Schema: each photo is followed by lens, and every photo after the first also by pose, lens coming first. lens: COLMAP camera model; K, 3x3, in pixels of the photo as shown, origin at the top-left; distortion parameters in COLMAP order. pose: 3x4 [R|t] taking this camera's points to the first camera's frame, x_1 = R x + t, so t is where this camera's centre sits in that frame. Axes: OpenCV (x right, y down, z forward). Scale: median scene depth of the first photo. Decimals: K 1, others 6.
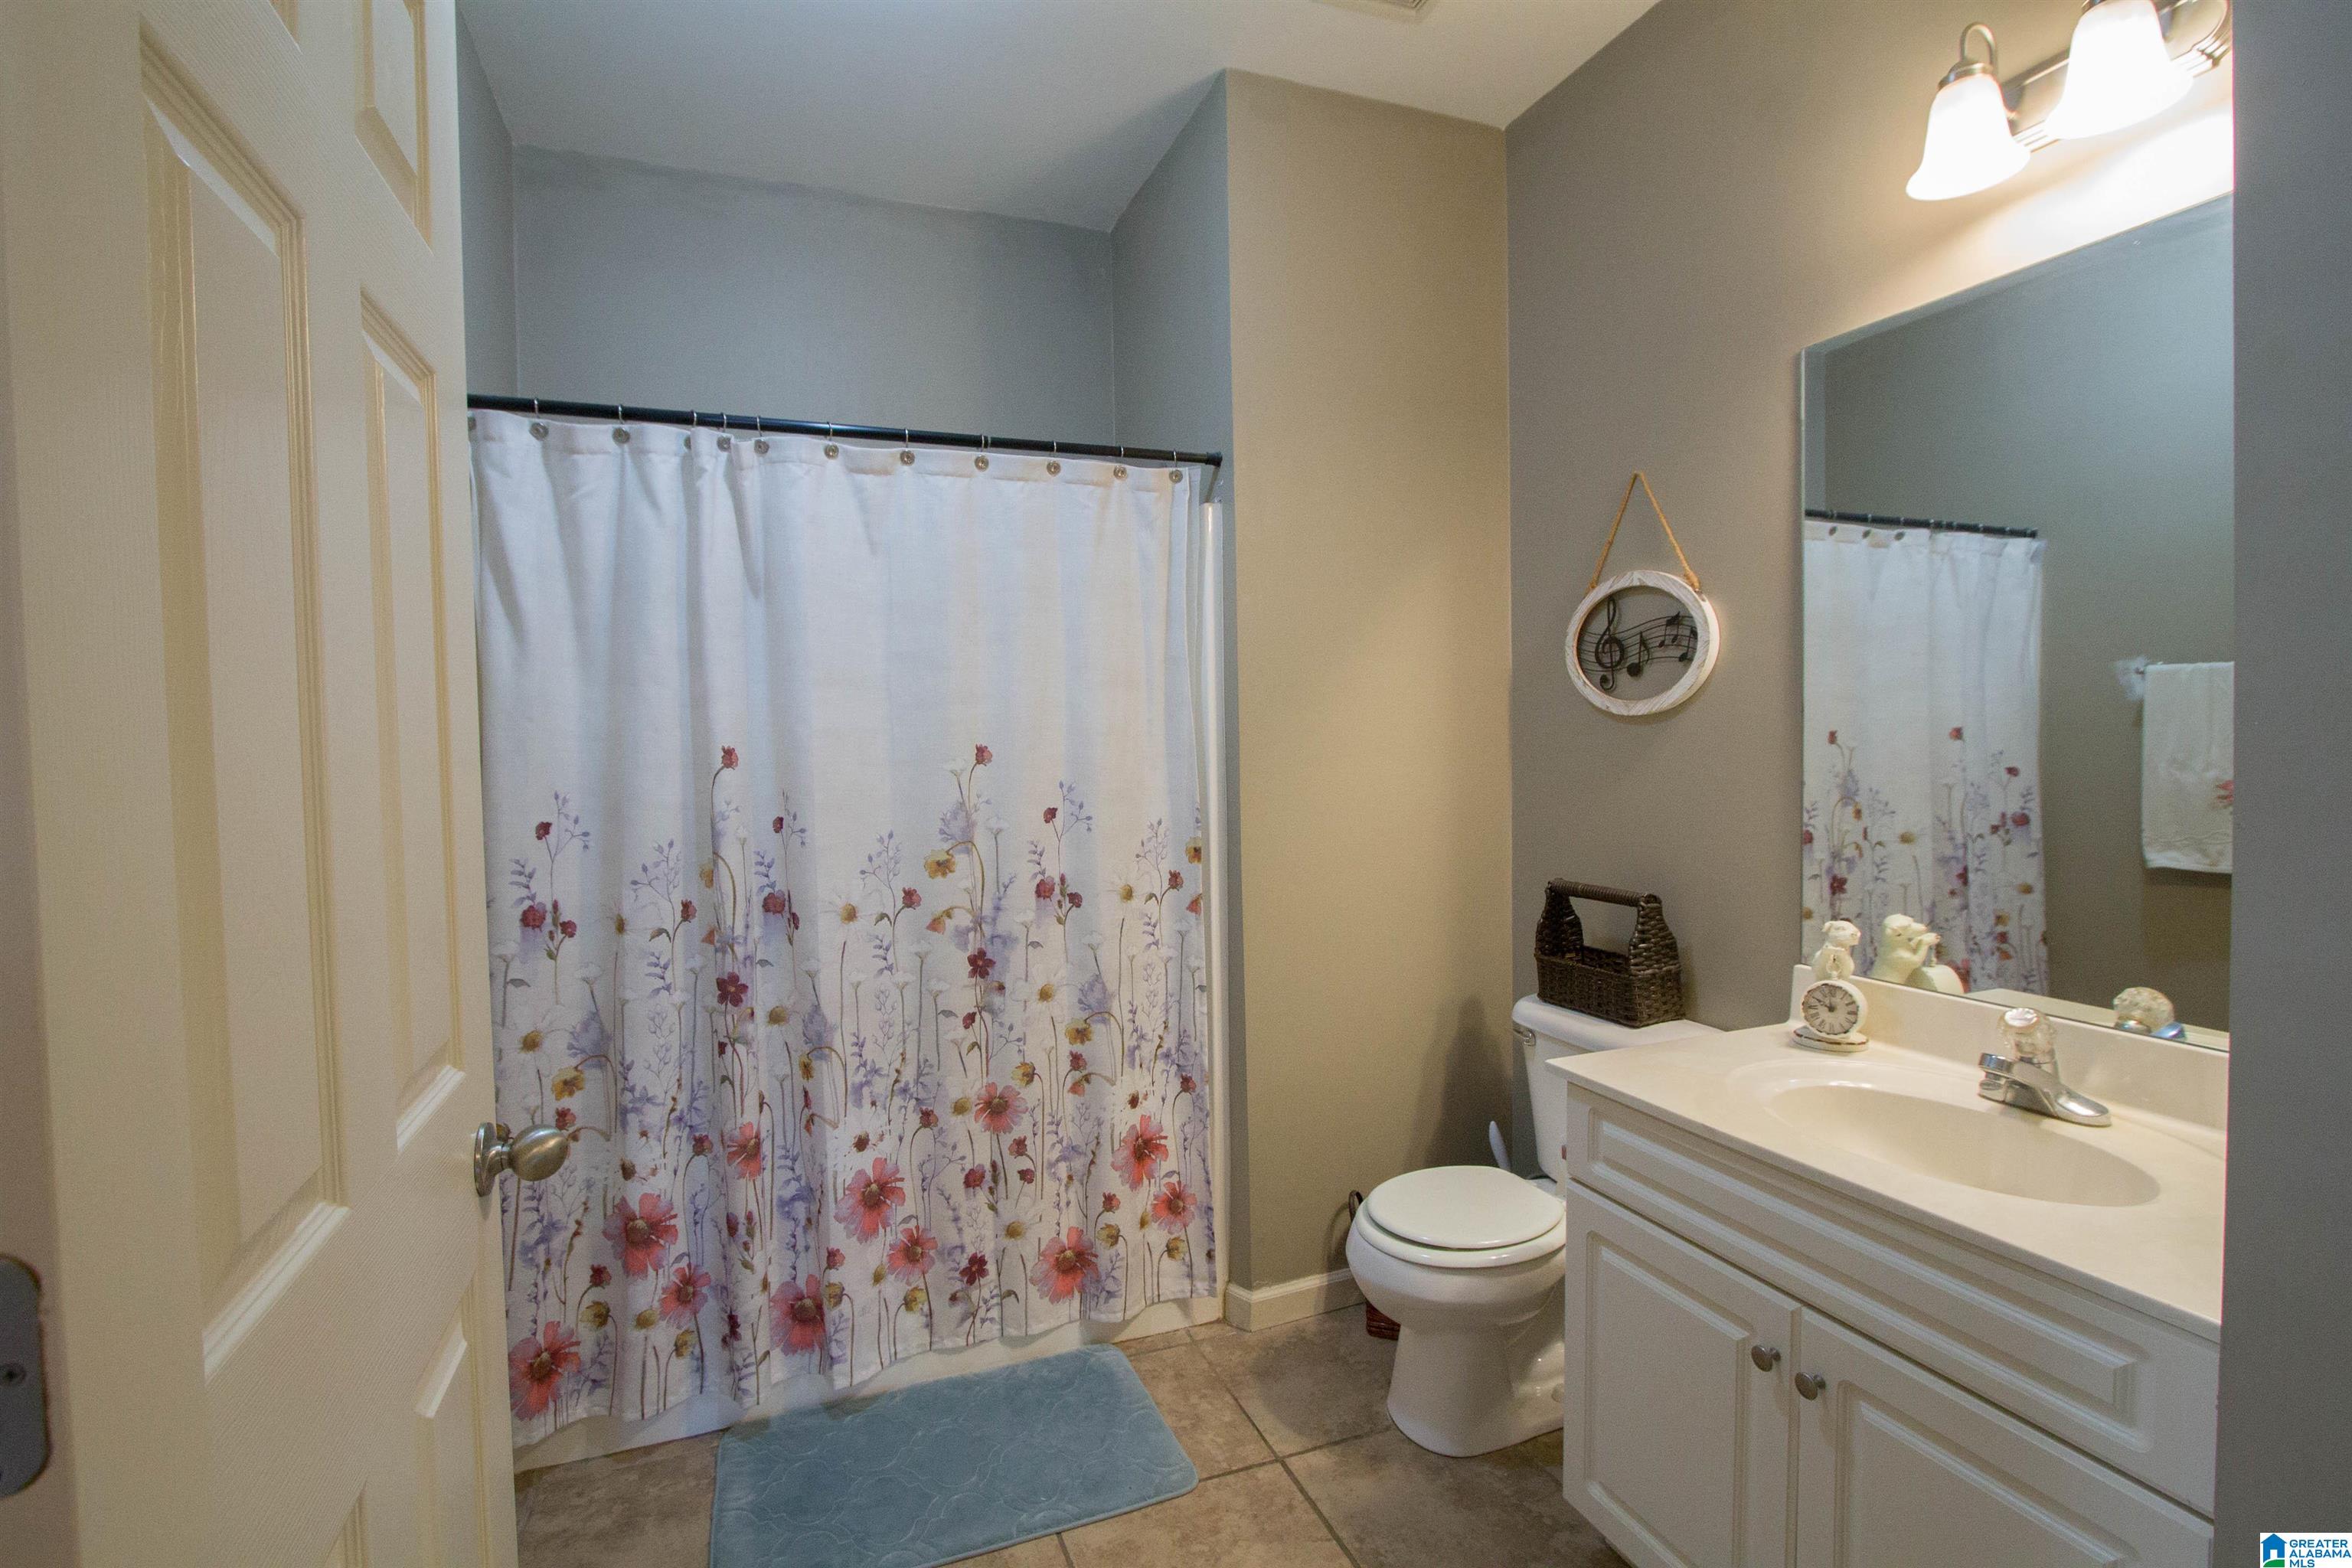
lens RADIAL K [[1110.1, 0, 1177.9], [0, 1110.1, 780.5], [0, 0, 1]] dist [-0.013522, 0.000556]
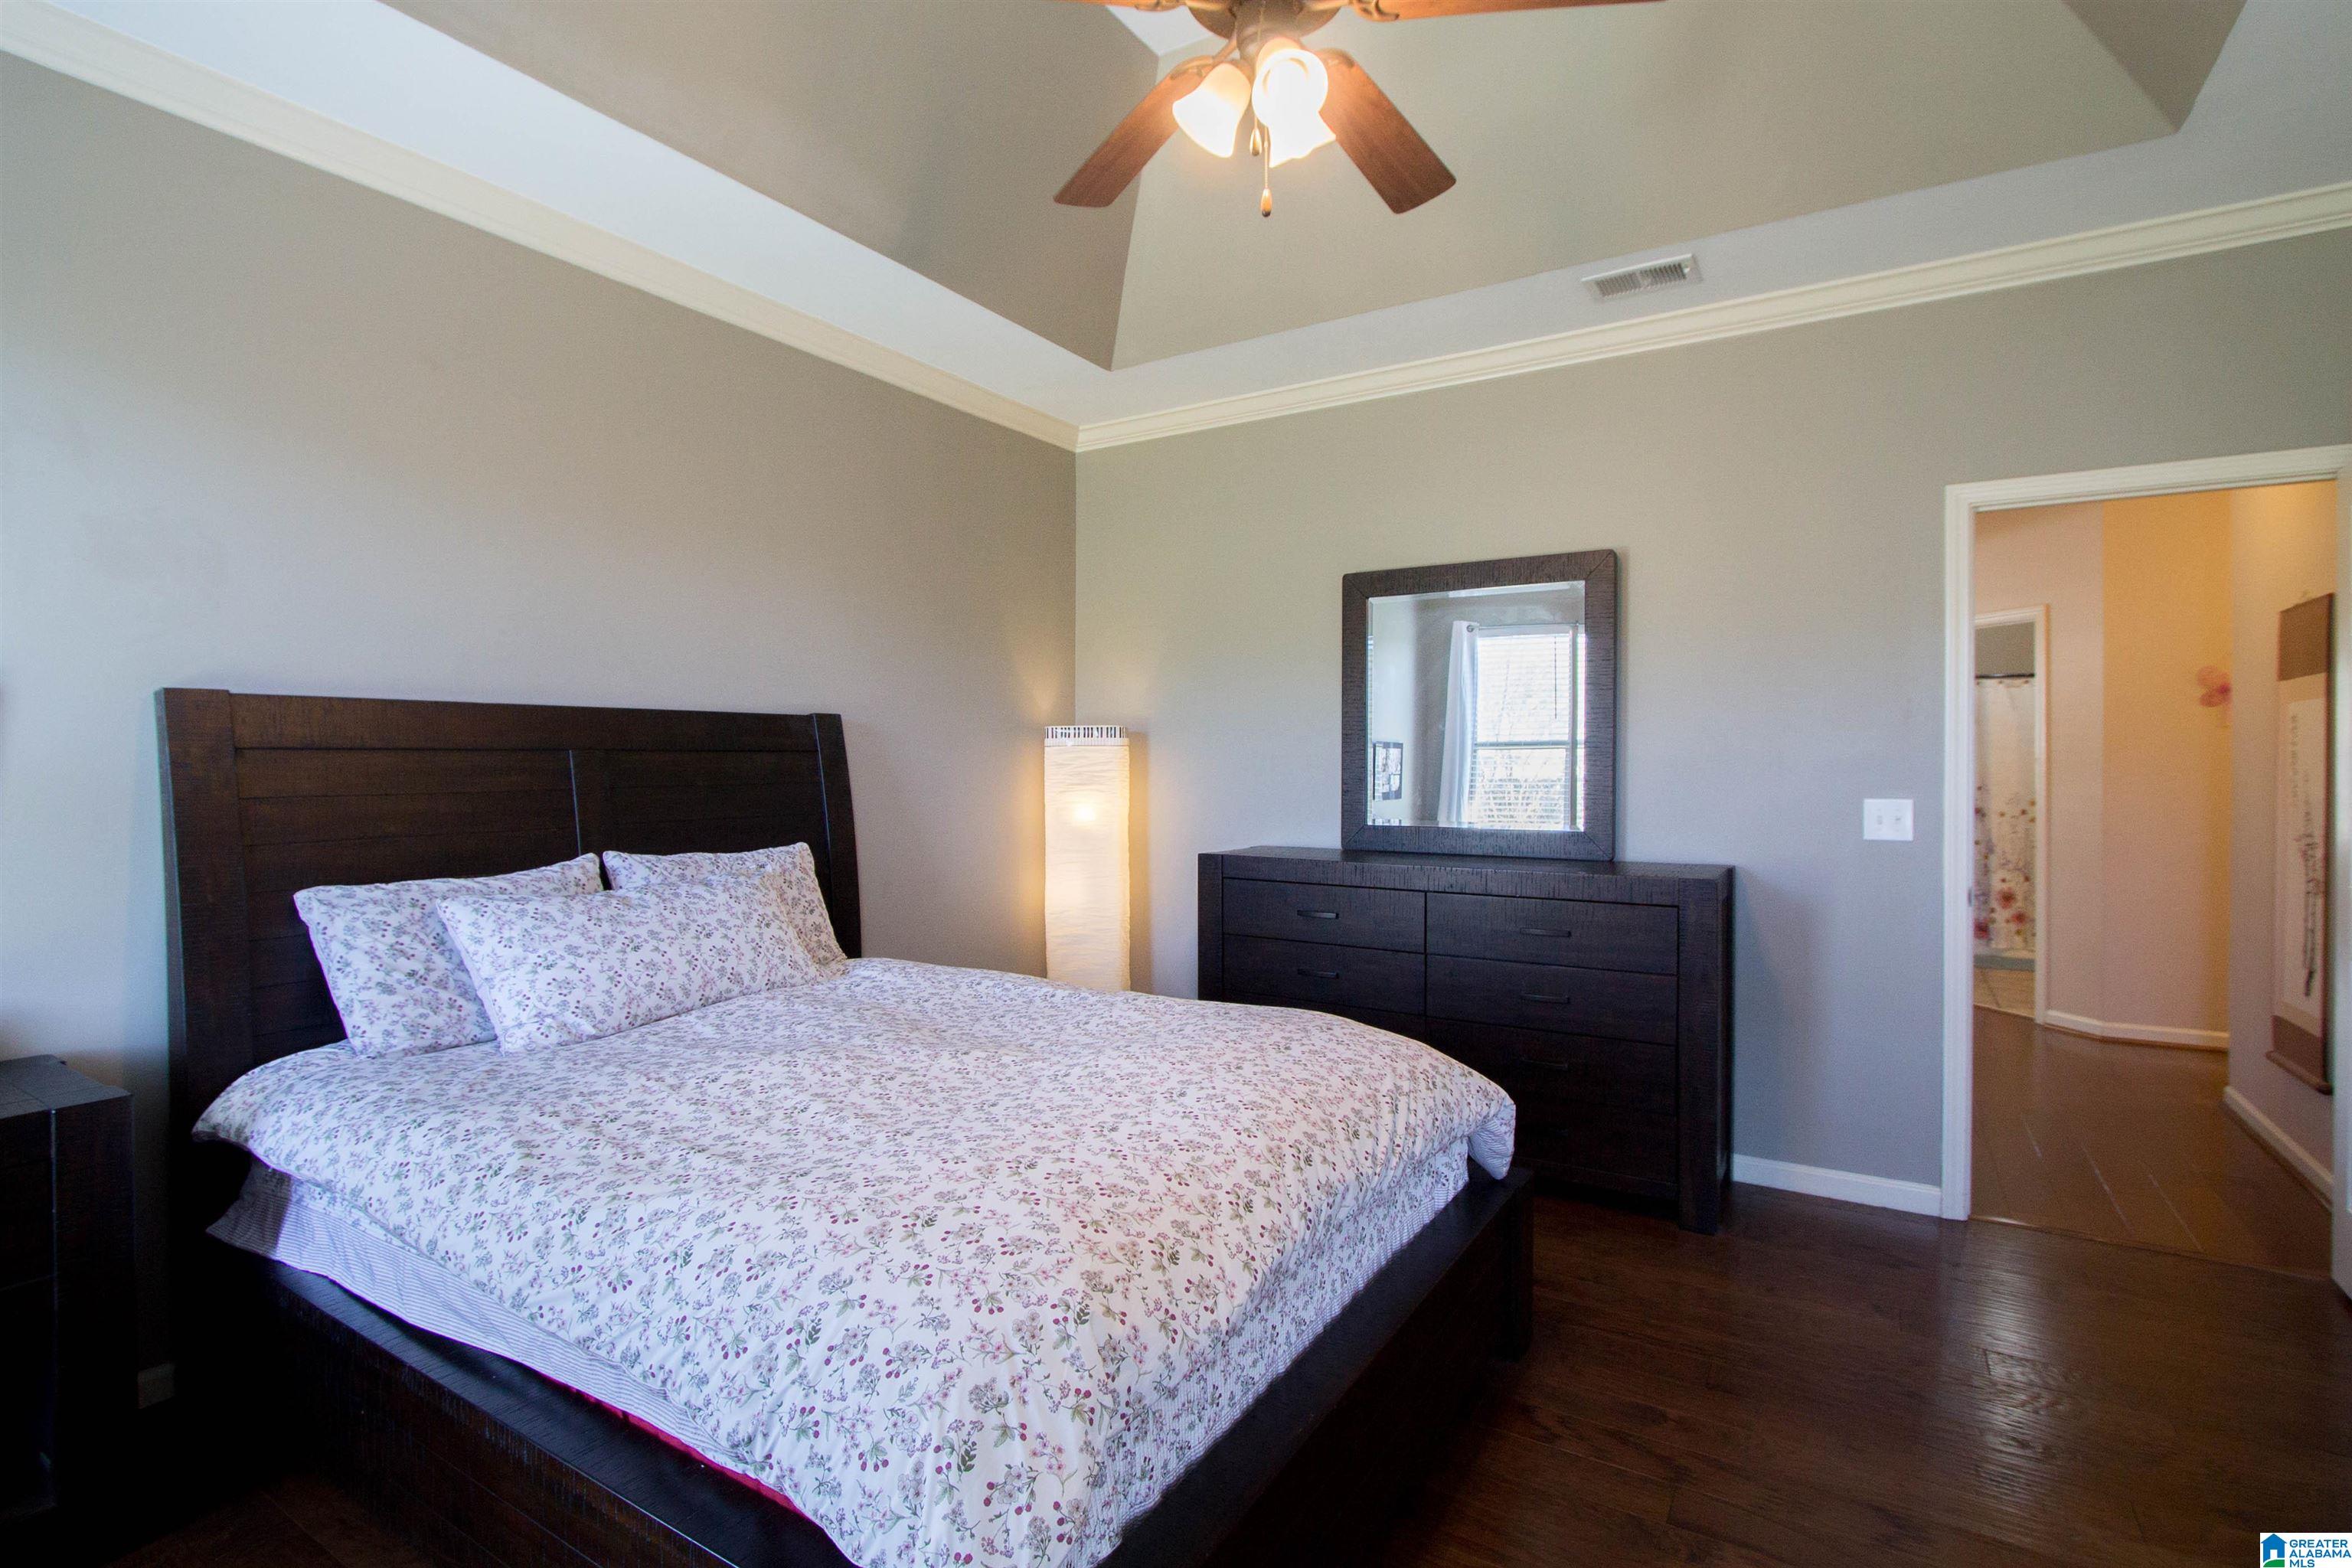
lens RADIAL K [[1110.1, 0, 1180.7], [0, 1110.1, 779.0], [0, 0, 1]] dist [-0.013522, 0.000556]
pose [[0.599514, 0.022742, -0.800041, 0.909562], [-0.042233, 0.999103, -0.003247, 0.127848], [0.799250, 0.035734, 0.599936, -3.095044]]
